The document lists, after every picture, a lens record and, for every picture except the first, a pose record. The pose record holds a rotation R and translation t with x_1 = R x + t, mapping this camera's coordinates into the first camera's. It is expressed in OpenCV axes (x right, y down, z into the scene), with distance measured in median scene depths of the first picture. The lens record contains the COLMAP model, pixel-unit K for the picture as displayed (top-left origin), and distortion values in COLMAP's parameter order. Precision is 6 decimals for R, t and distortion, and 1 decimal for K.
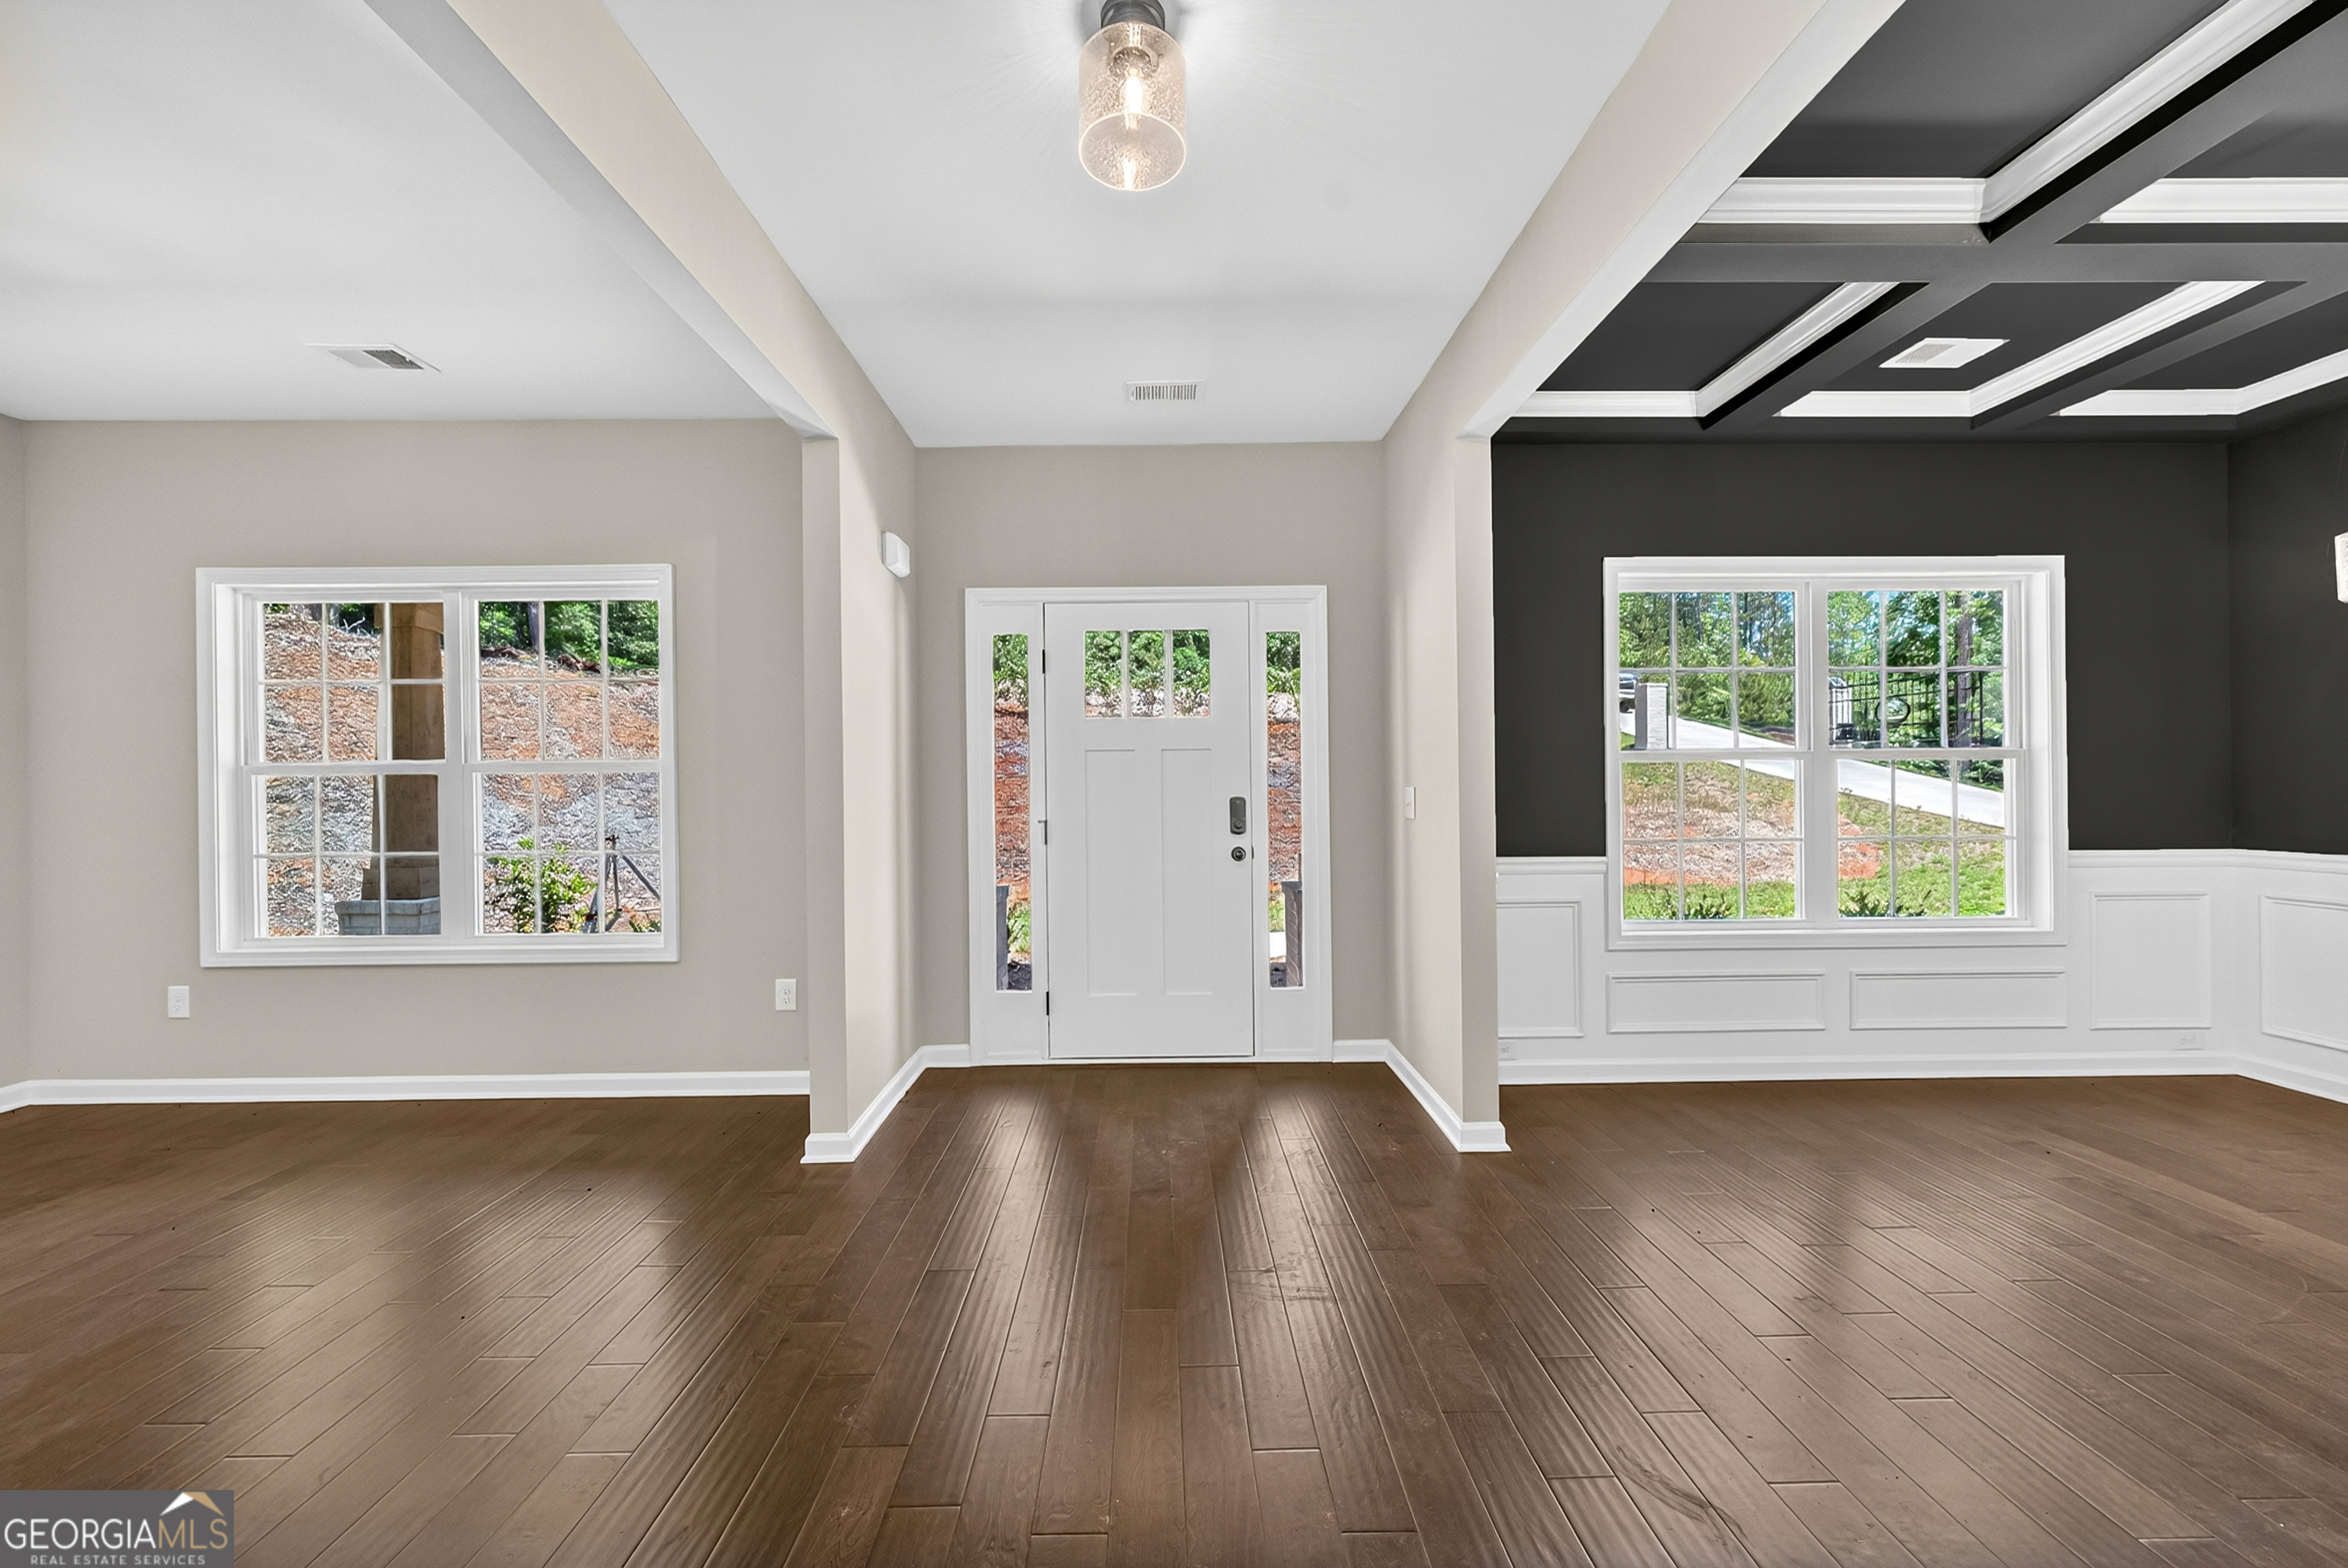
lens RADIAL K [[878.8, 0, 1162.5], [0, 878.8, 806.5], [0, 0, 1]] dist [-0.001954, -0.000037]
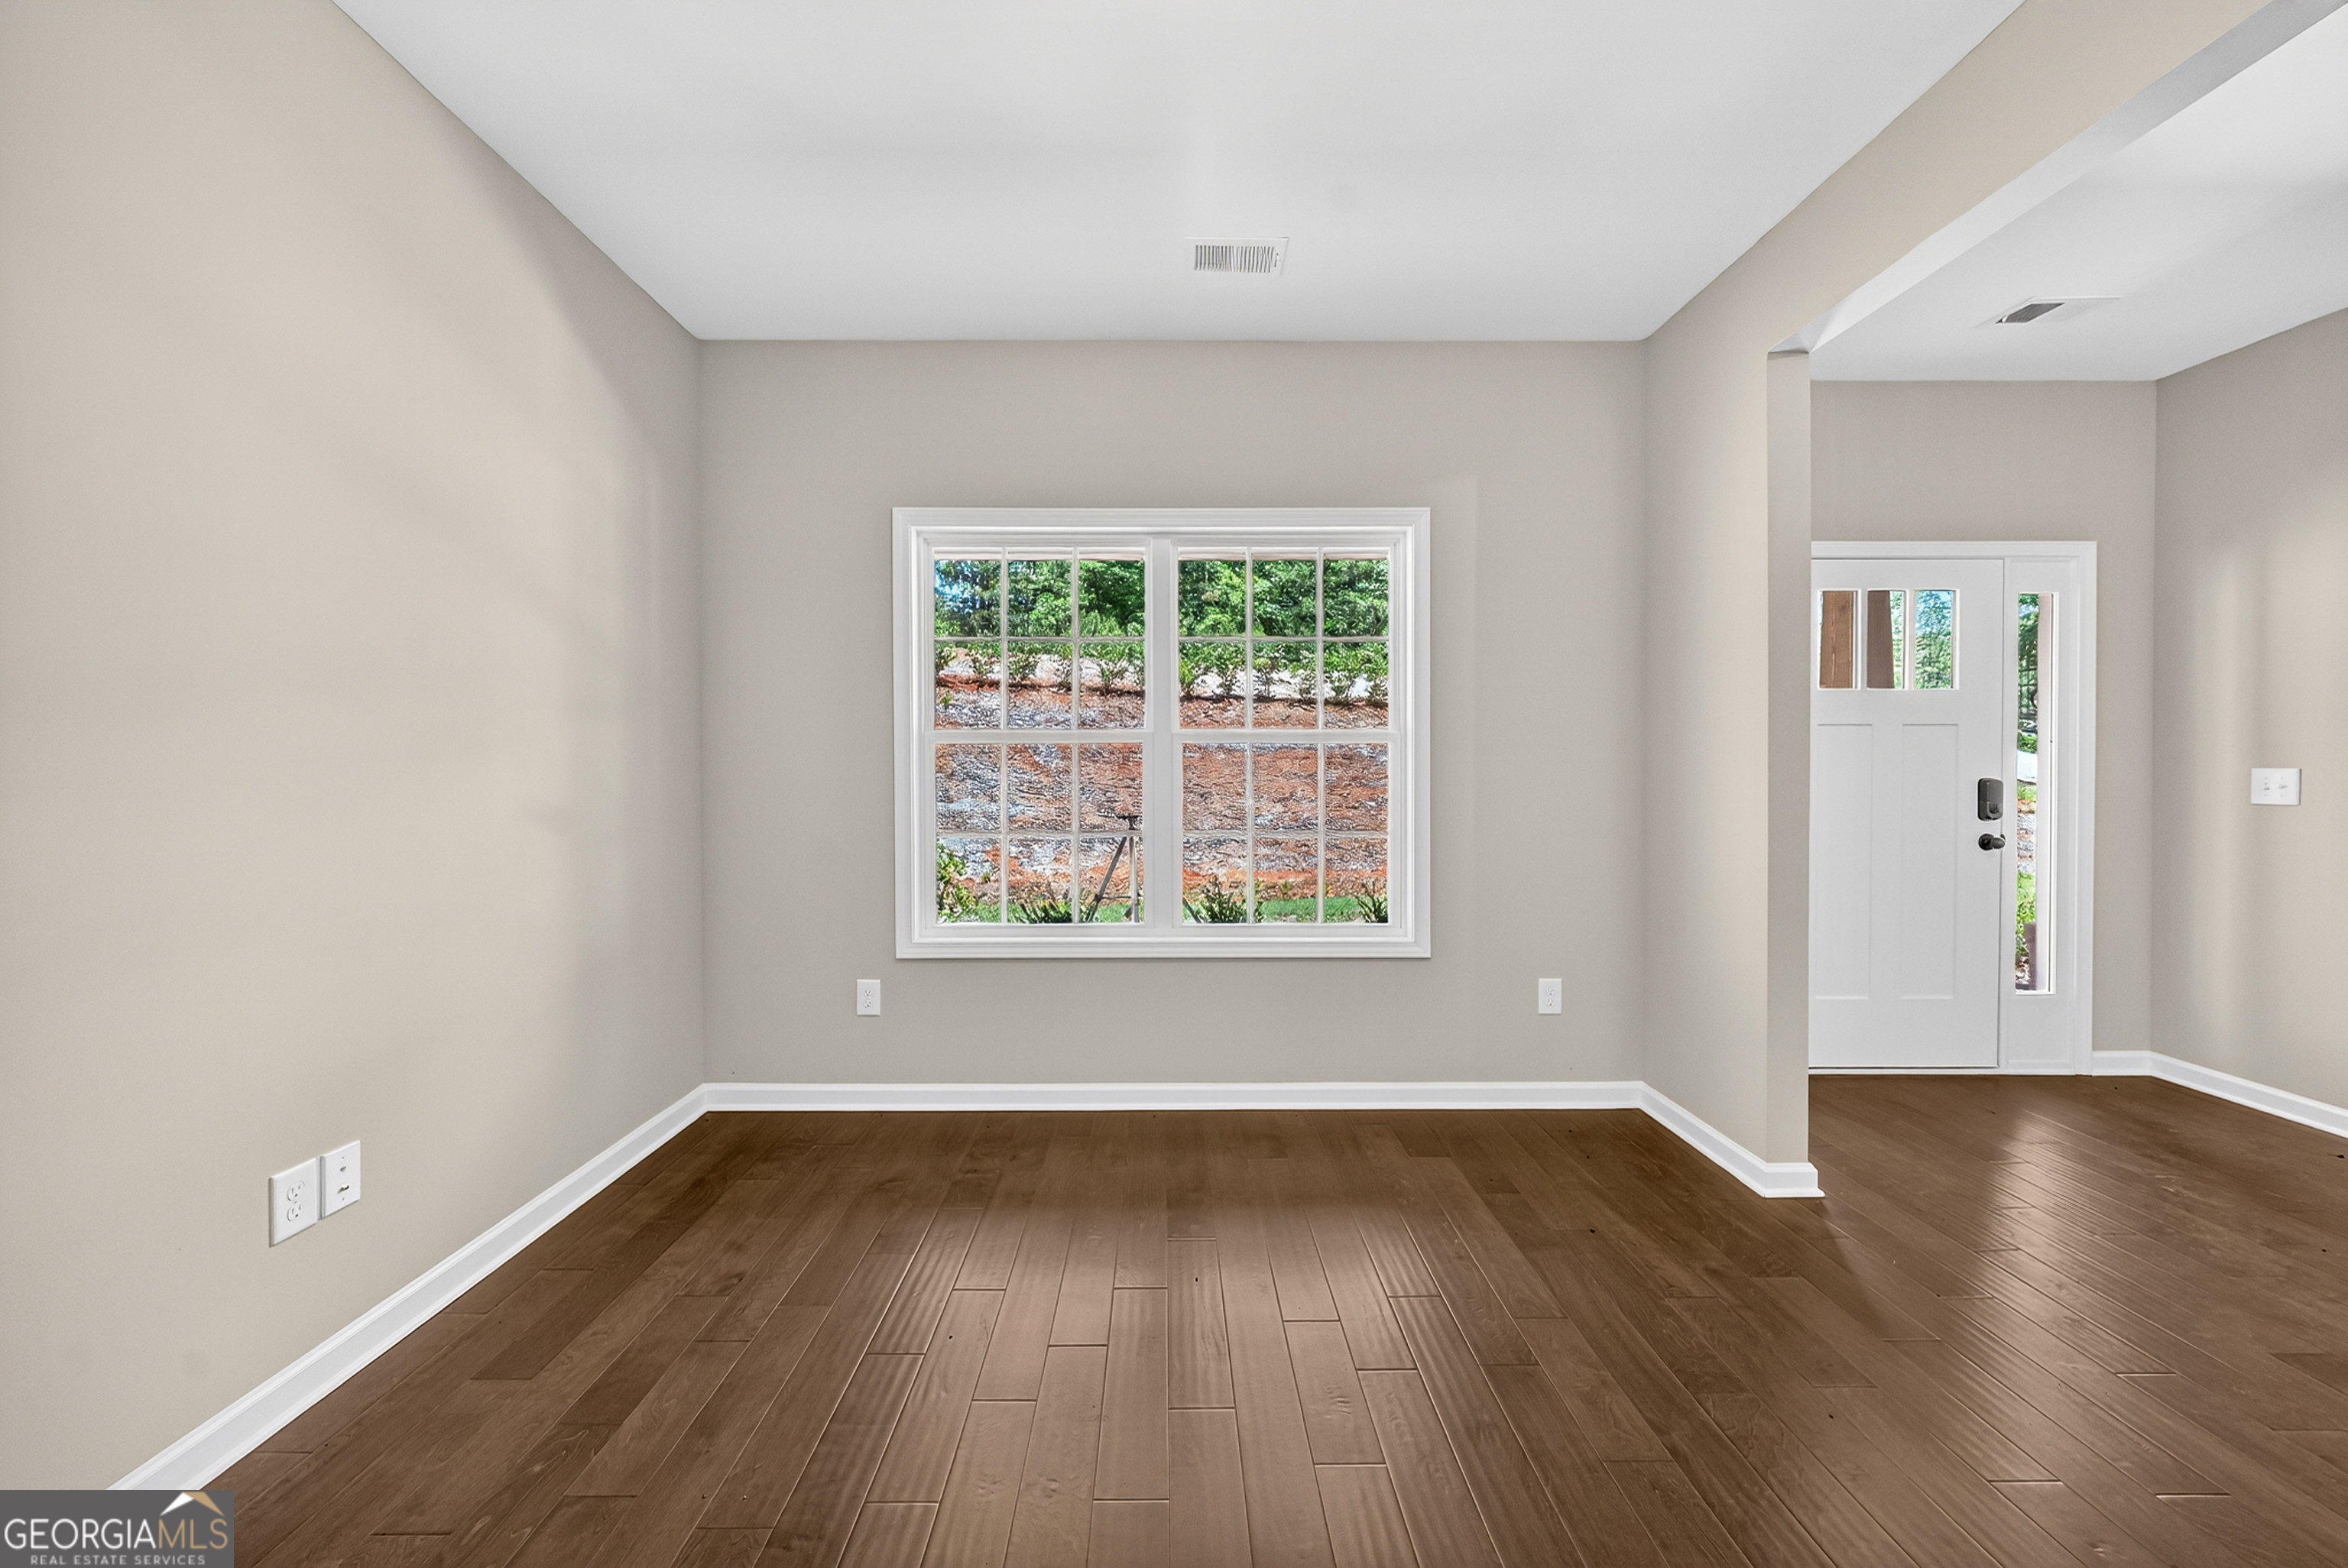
lens RADIAL K [[877.3, 0, 1169.7], [0, 877.3, 790.3], [0, 0, 1]] dist [-0.000952, -0.000060]
pose [[0.999943, 0.009906, -0.004088, -0.767996], [-0.009900, 0.999950, 0.001587, 0.008763], [0.004103, -0.001546, 0.999990, 0.107950]]
